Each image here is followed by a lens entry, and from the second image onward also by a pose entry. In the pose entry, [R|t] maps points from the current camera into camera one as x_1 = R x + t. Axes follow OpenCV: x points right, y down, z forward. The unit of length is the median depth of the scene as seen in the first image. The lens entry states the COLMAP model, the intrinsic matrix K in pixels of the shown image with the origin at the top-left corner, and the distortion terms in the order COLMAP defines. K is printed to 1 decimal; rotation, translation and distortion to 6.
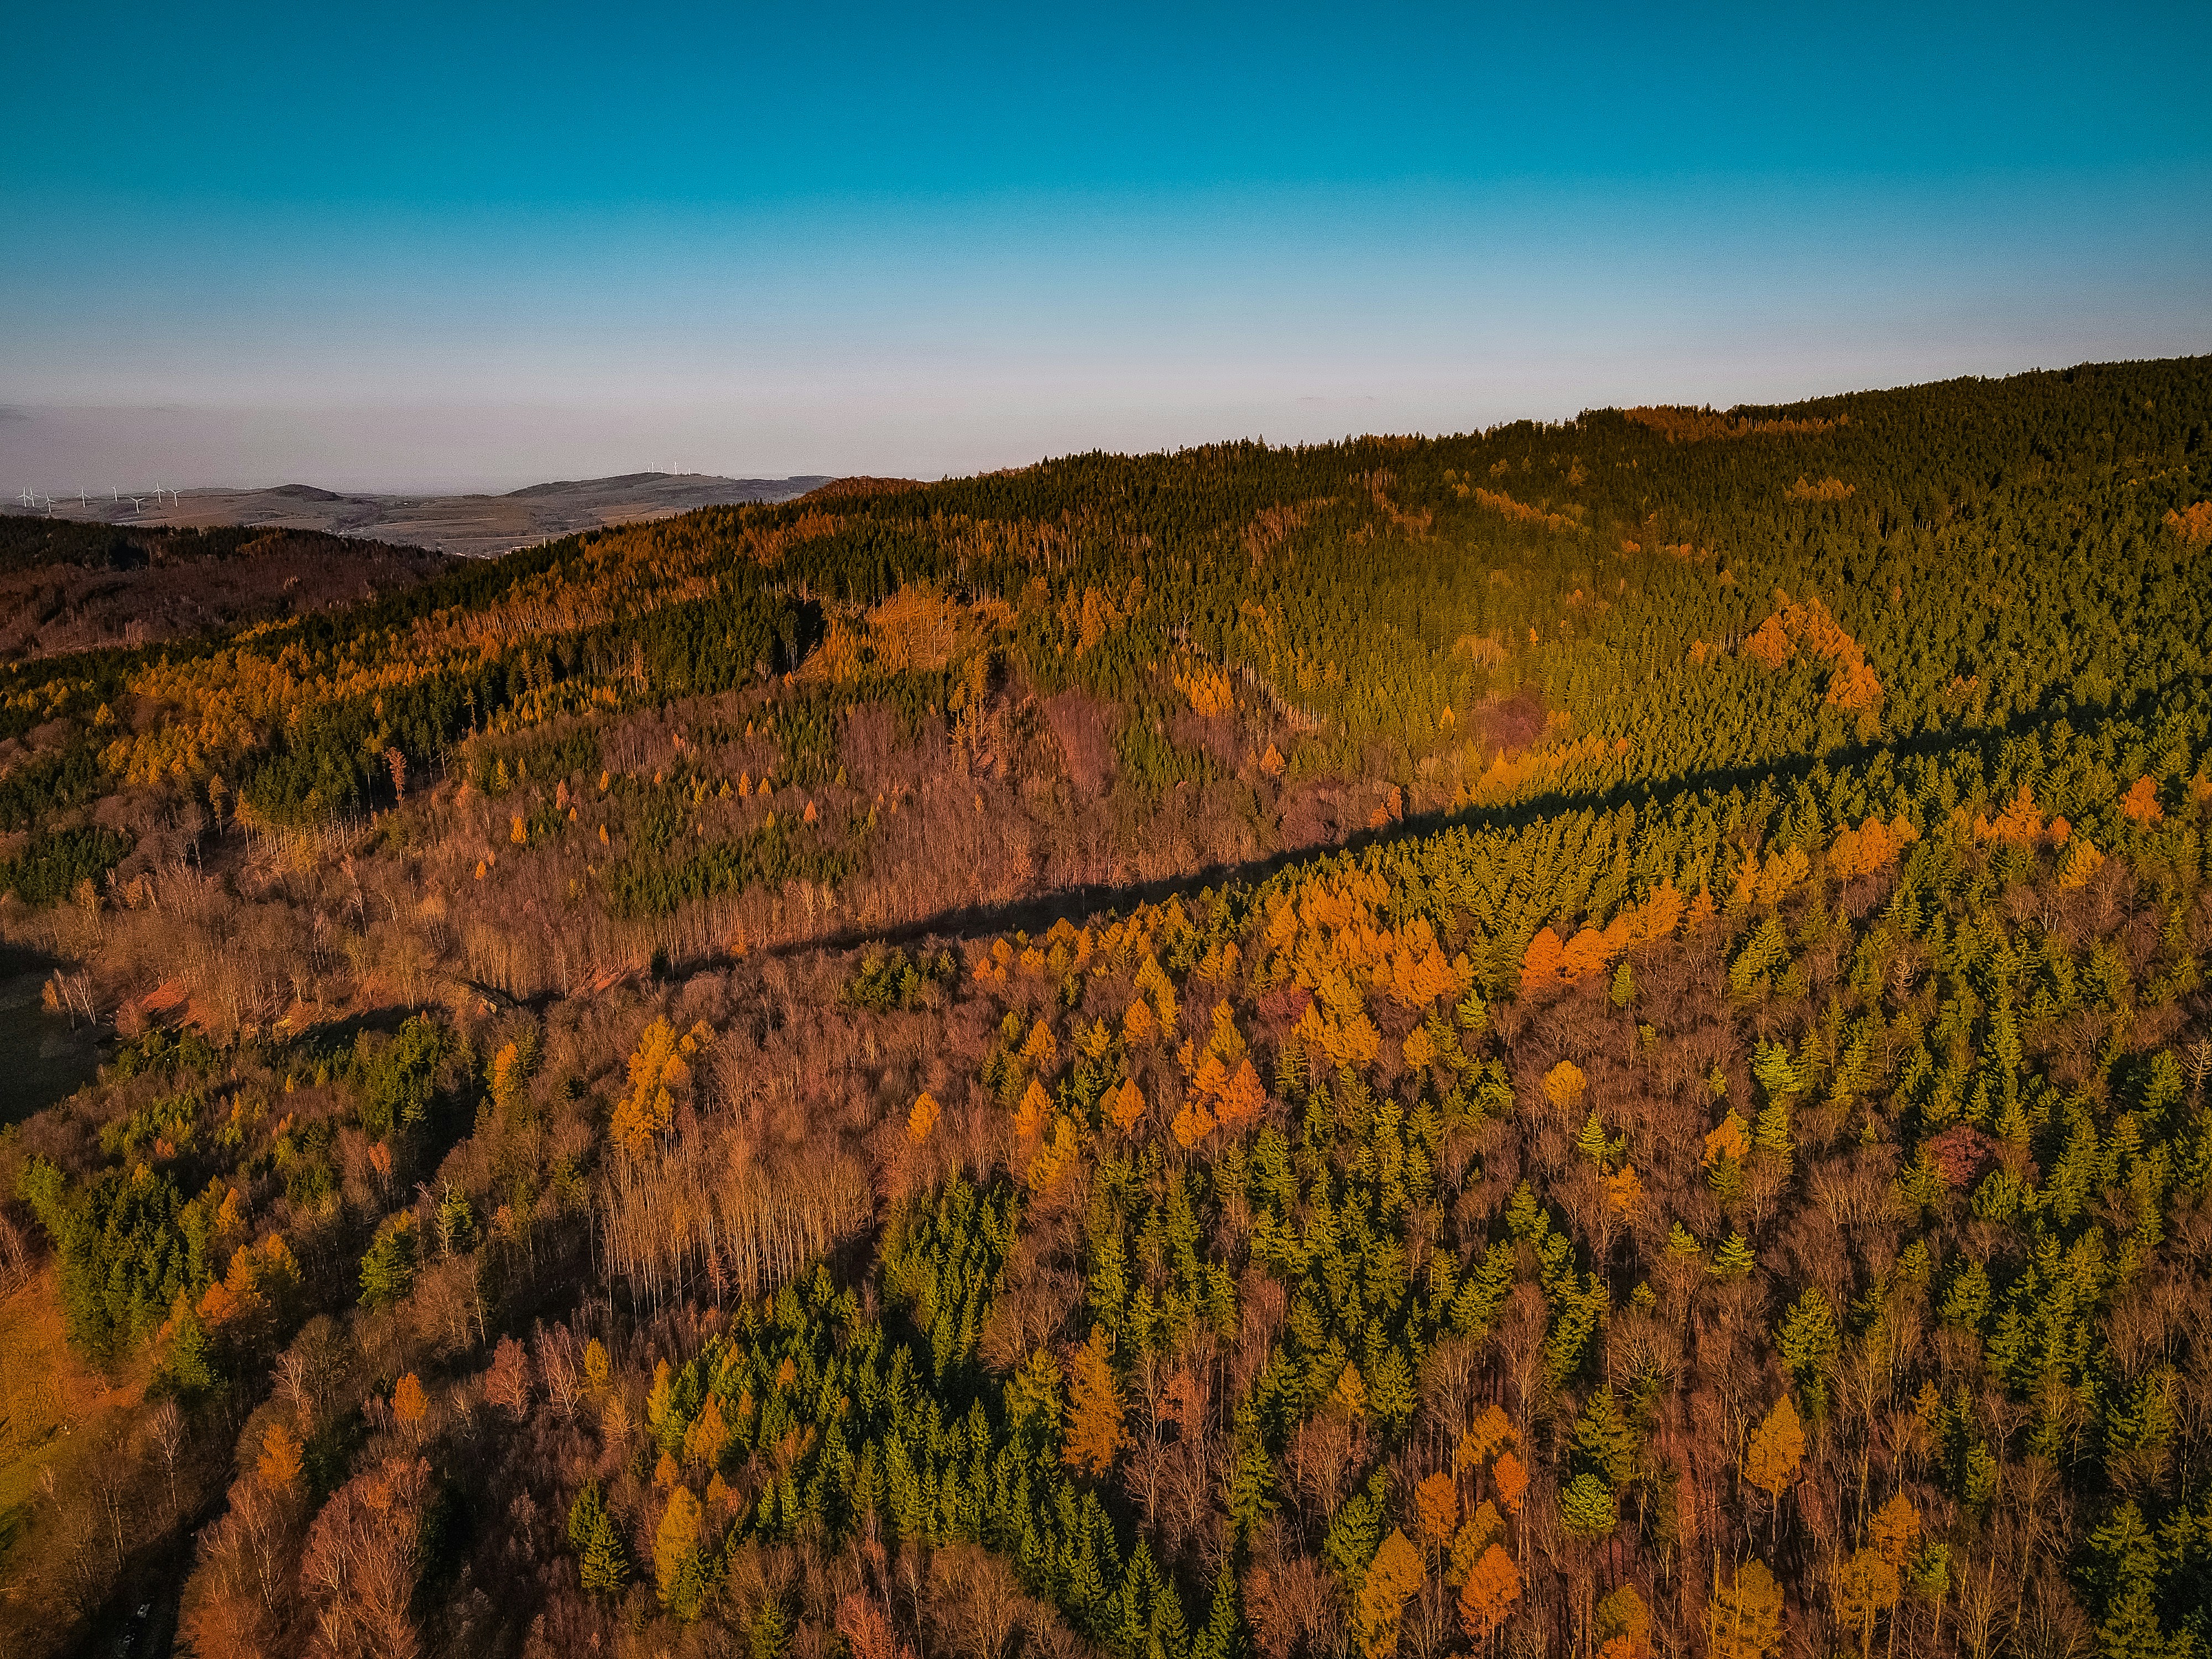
lens RADIAL K [[1600.9, 0, 1106.0], [0, 1600.9, 829.5], [0, 0, 1]] dist [0.004599, 0.003632]
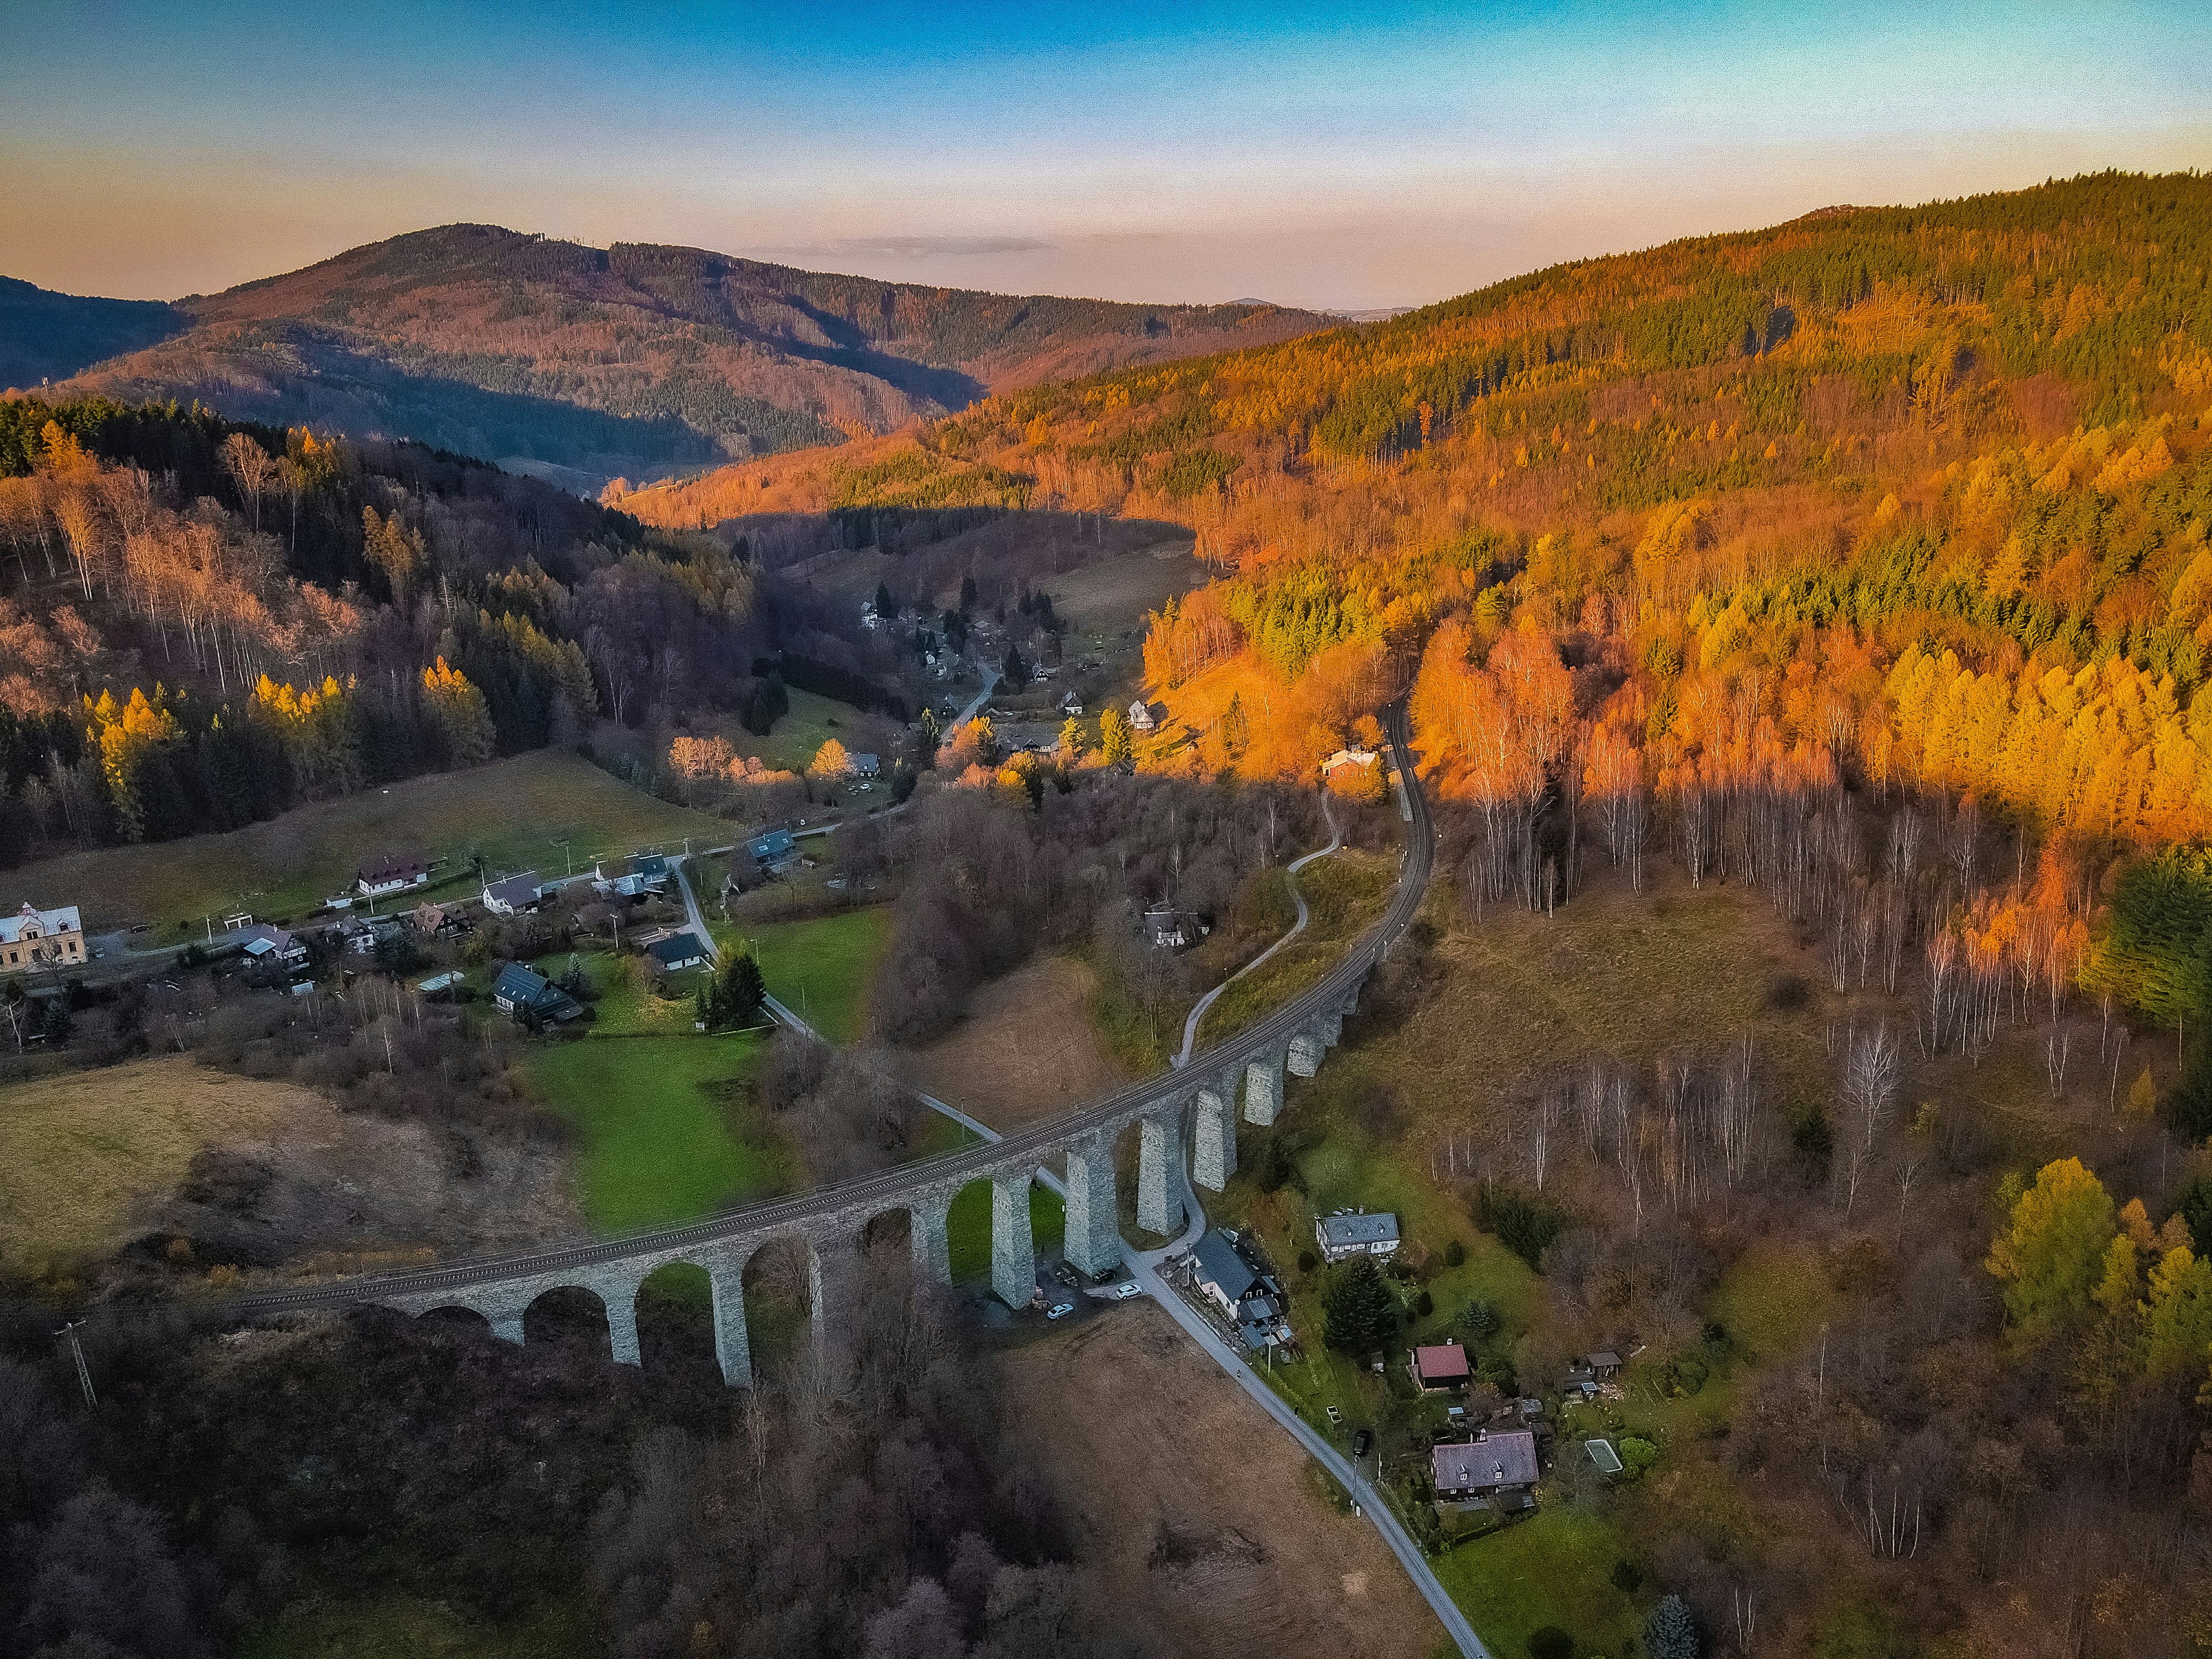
lens RADIAL K [[1575.6, 0, 1106.0], [0, 1575.6, 829.5], [0, 0, 1]] dist [0.018843, -0.032975]
pose [[0.855606, 0.161361, -0.491834, 0.010402], [-0.104870, 0.984502, 0.140562, 0.126189], [0.506893, -0.068687, 0.859268, -0.217264]]
